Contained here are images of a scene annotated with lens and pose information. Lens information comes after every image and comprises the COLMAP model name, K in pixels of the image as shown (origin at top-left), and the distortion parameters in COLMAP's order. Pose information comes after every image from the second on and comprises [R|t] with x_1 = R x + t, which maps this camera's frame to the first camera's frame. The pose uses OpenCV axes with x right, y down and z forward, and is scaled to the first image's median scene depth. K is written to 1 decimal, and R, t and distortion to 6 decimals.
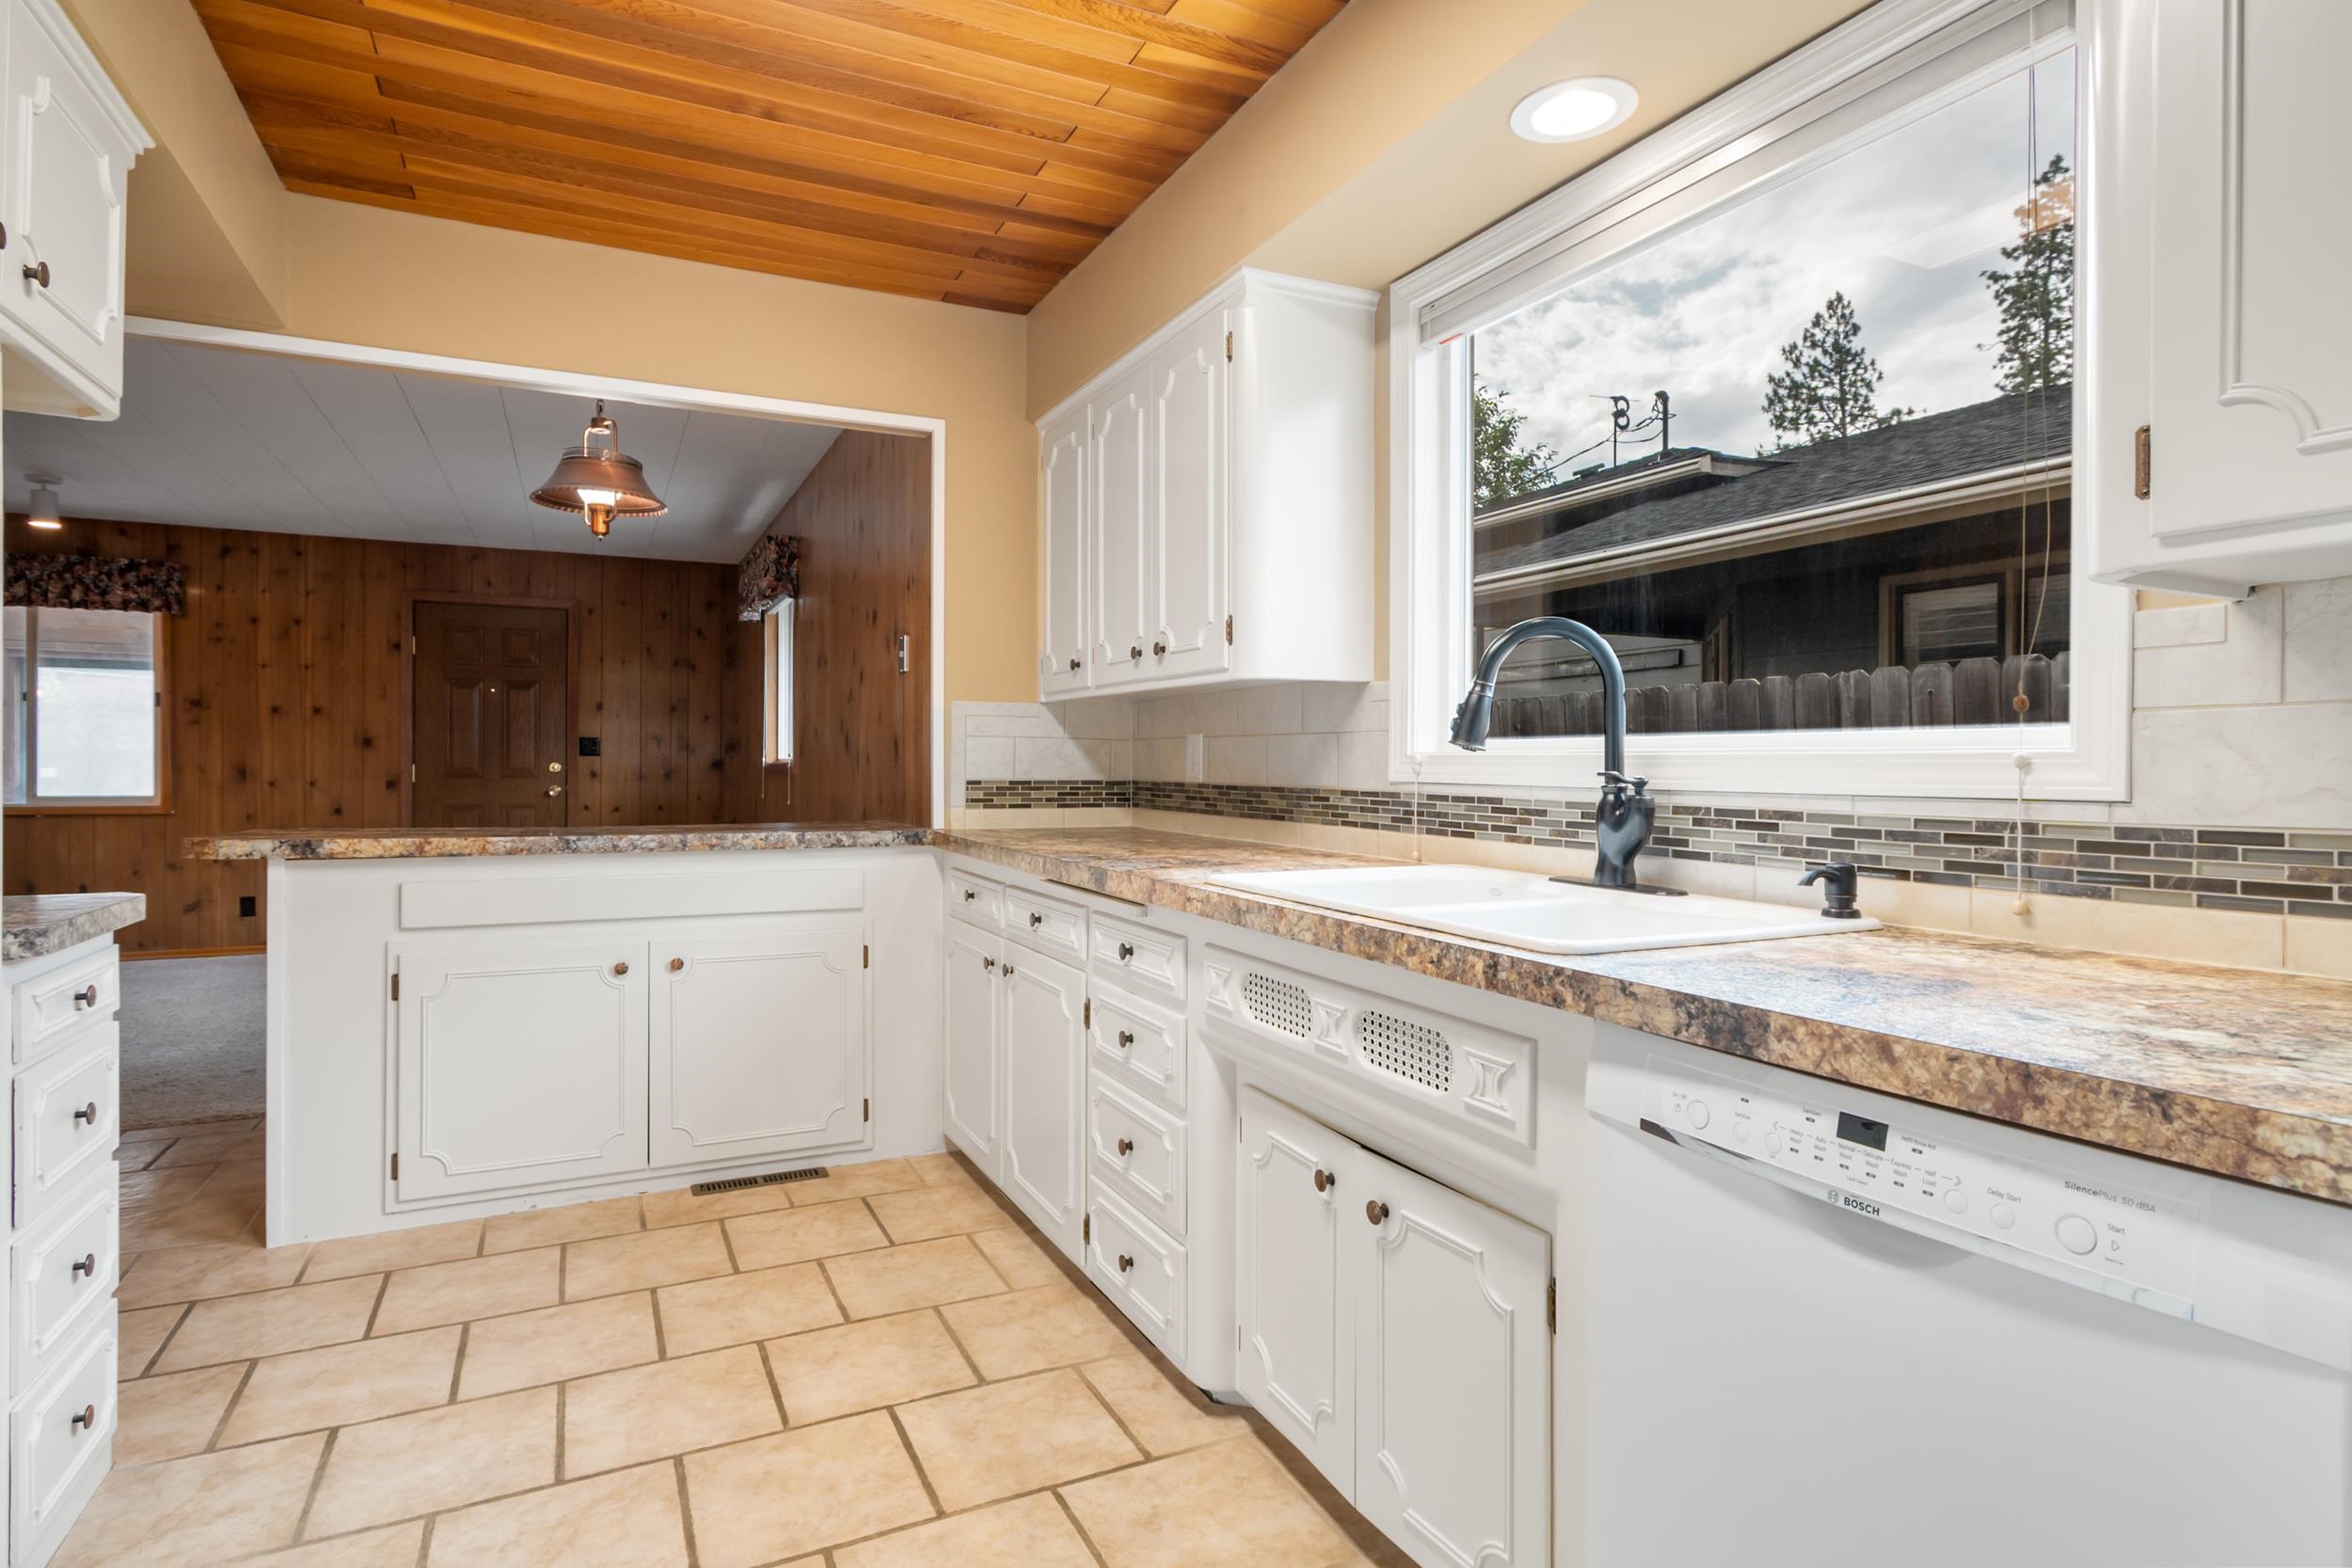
lens RADIAL K [[1211.9, 0, 1176.0], [0, 1211.9, 784.0], [0, 0, 1]] dist [-0.001372, -0.000657]
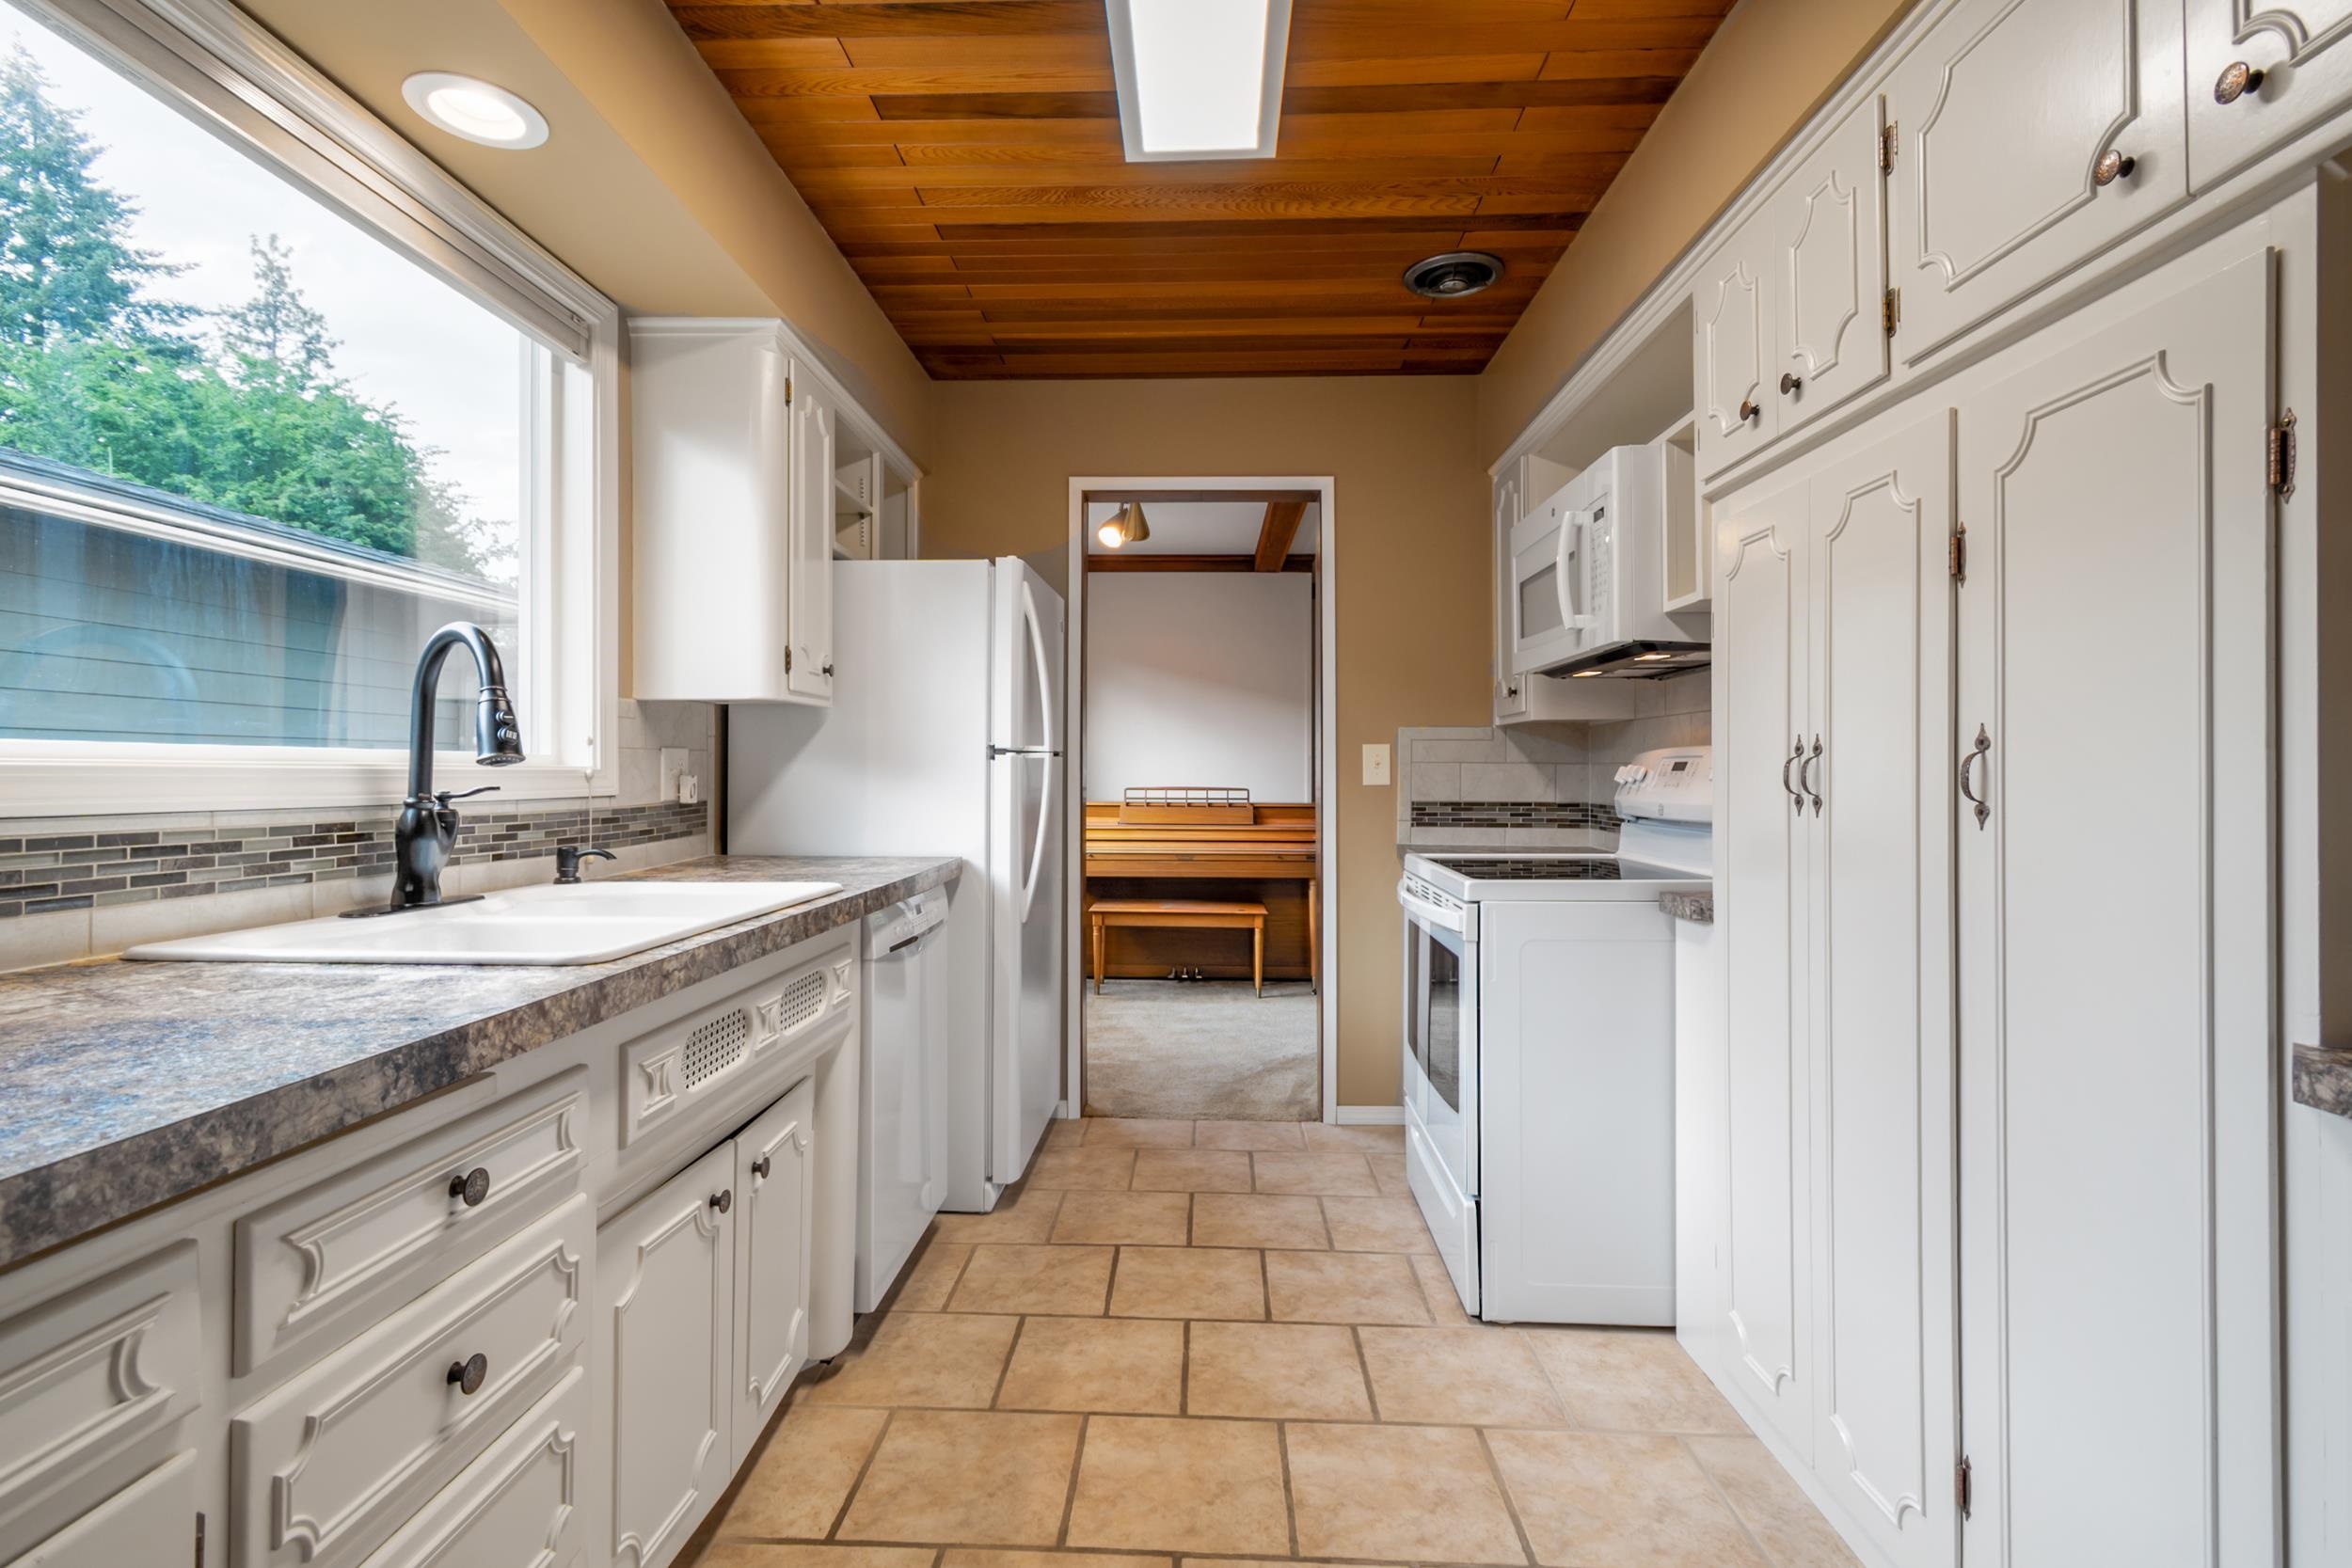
lens RADIAL K [[1102.2, 0, 1165.6], [0, 1102.2, 768.0], [0, 0, 1]] dist [0.007679, -0.001129]
pose [[-0.876284, -0.005527, 0.481763, -0.451909], [0.000580, 0.999921, 0.012527, -0.027815], [-0.481794, 0.011257, -0.876212, 1.154962]]
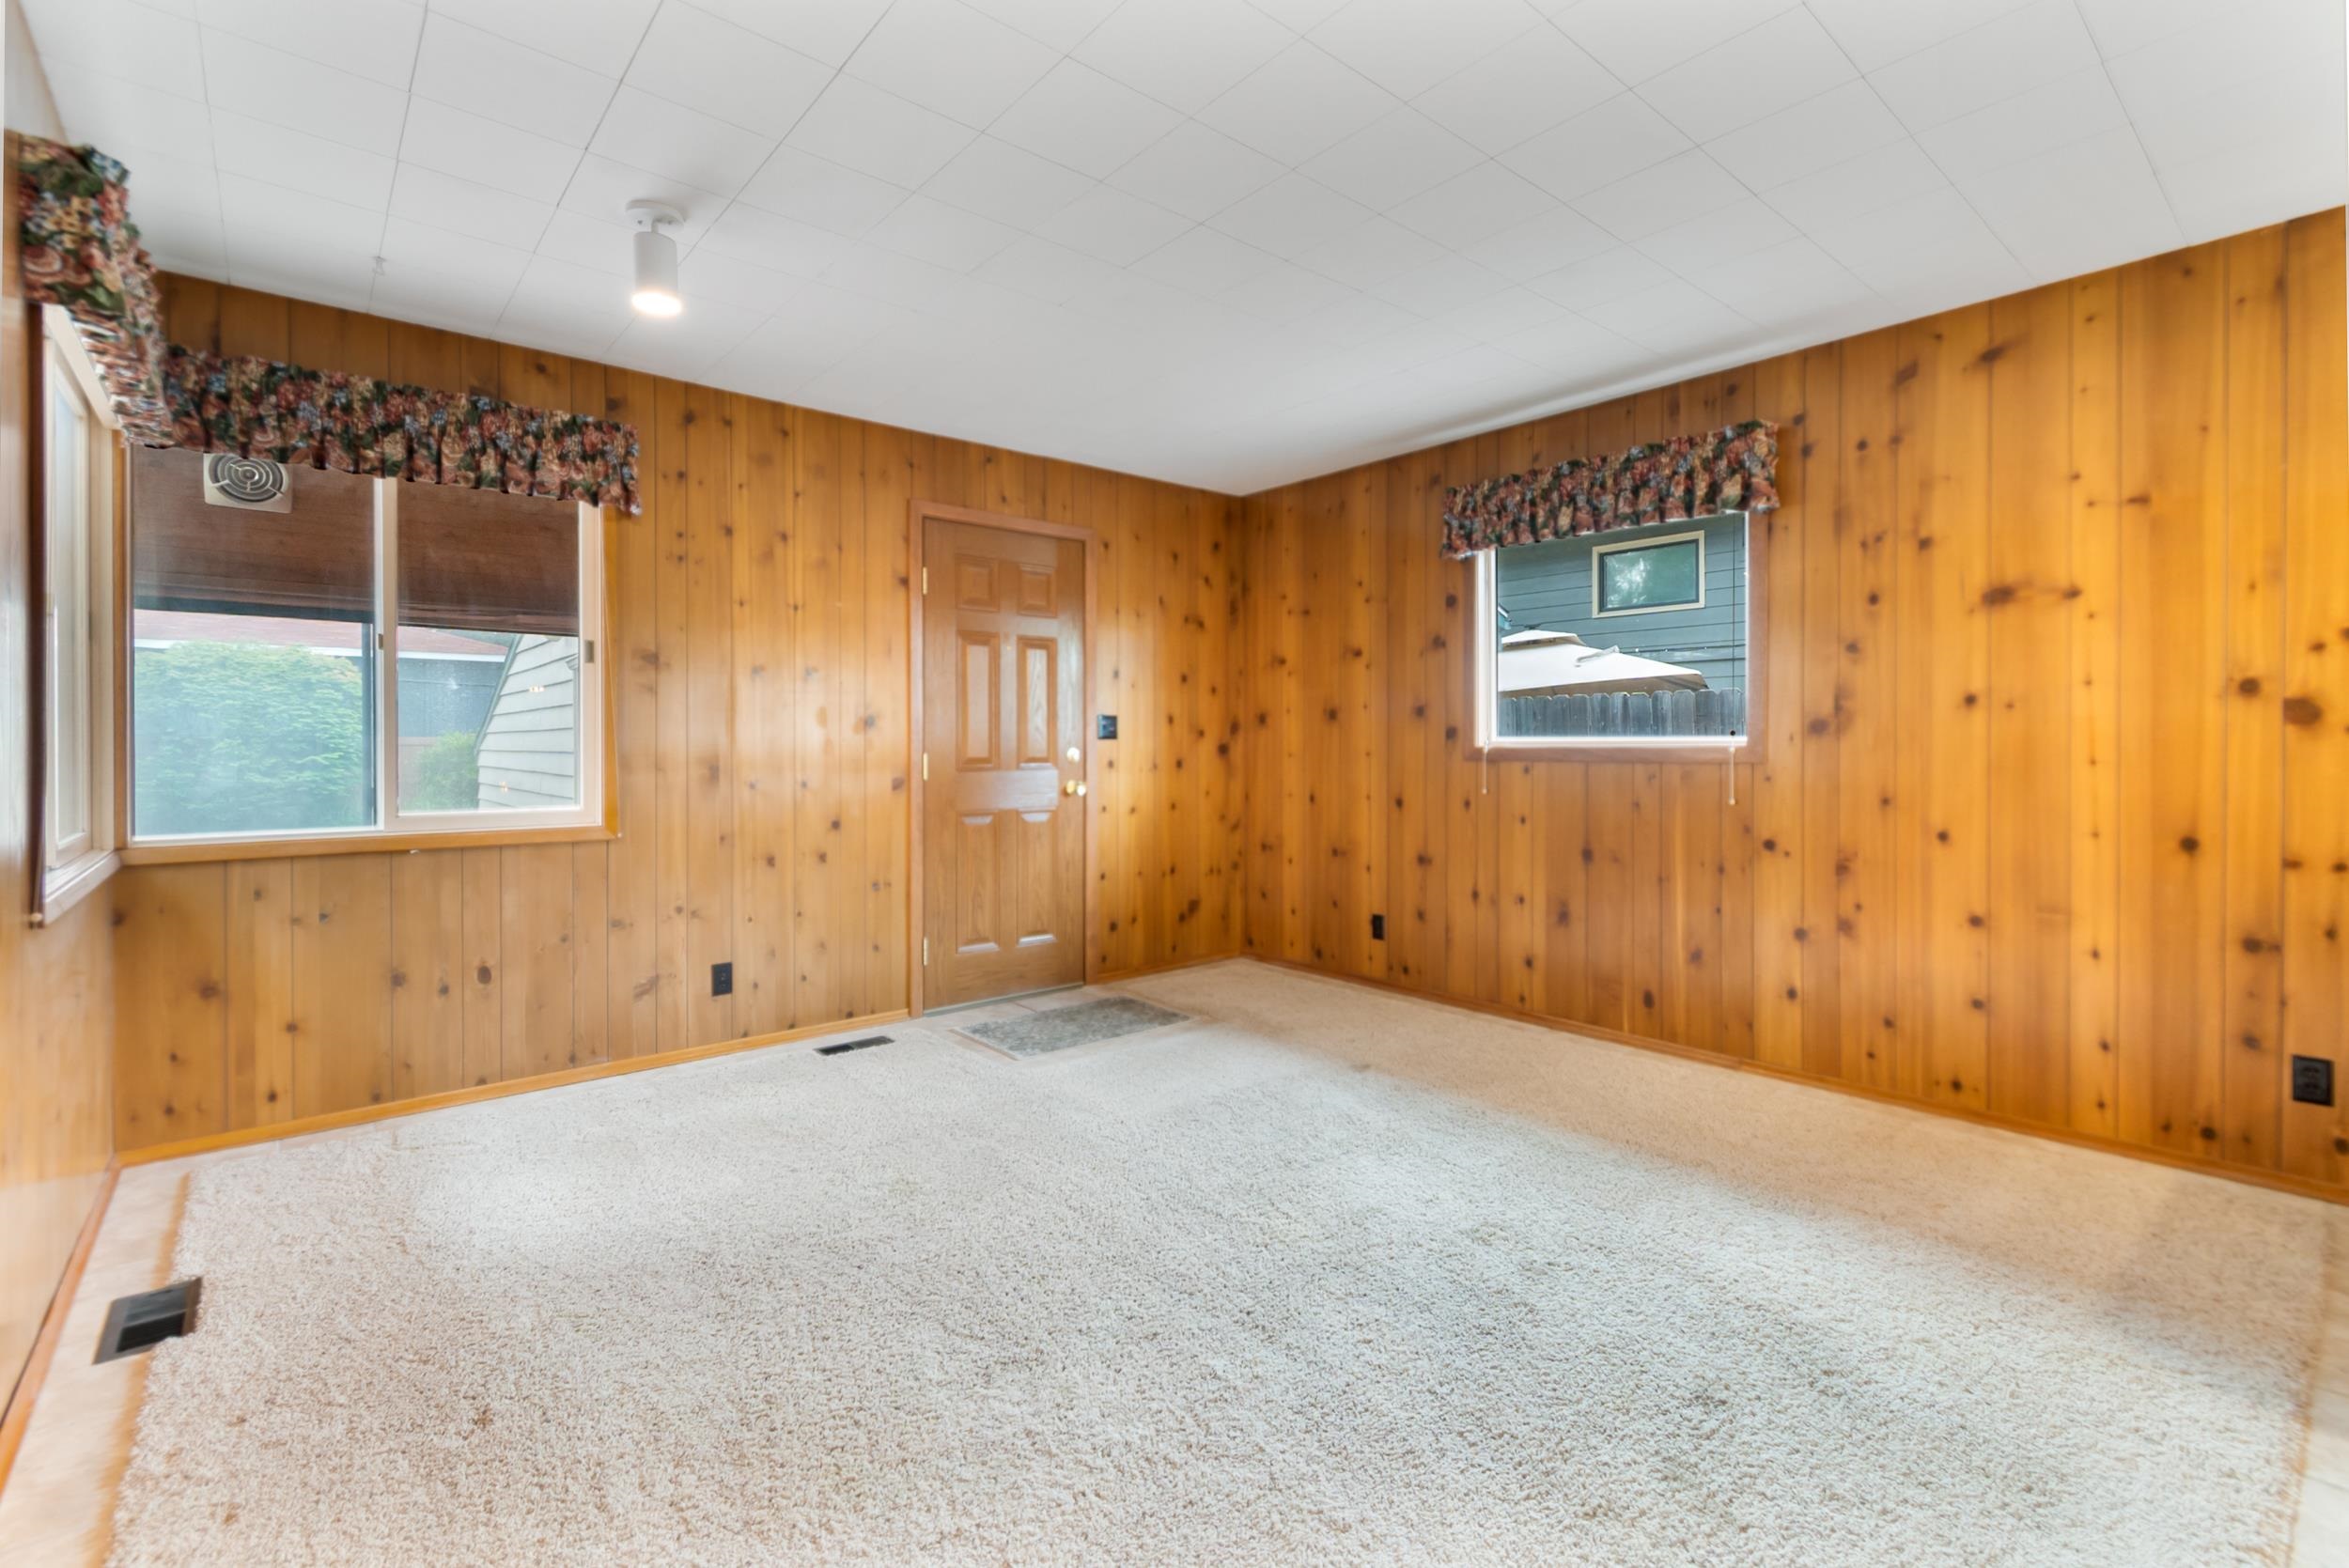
lens RADIAL K [[1038.7, 0, 1175.5], [0, 1038.7, 754.4], [0, 0, 1]] dist [0.000552, -0.000169]
pose [[0.970212, -0.012193, 0.241951, -1.896942], [0.013991, 0.999886, -0.005714, -0.030717], [-0.241854, 0.008929, 0.970272, 1.174012]]
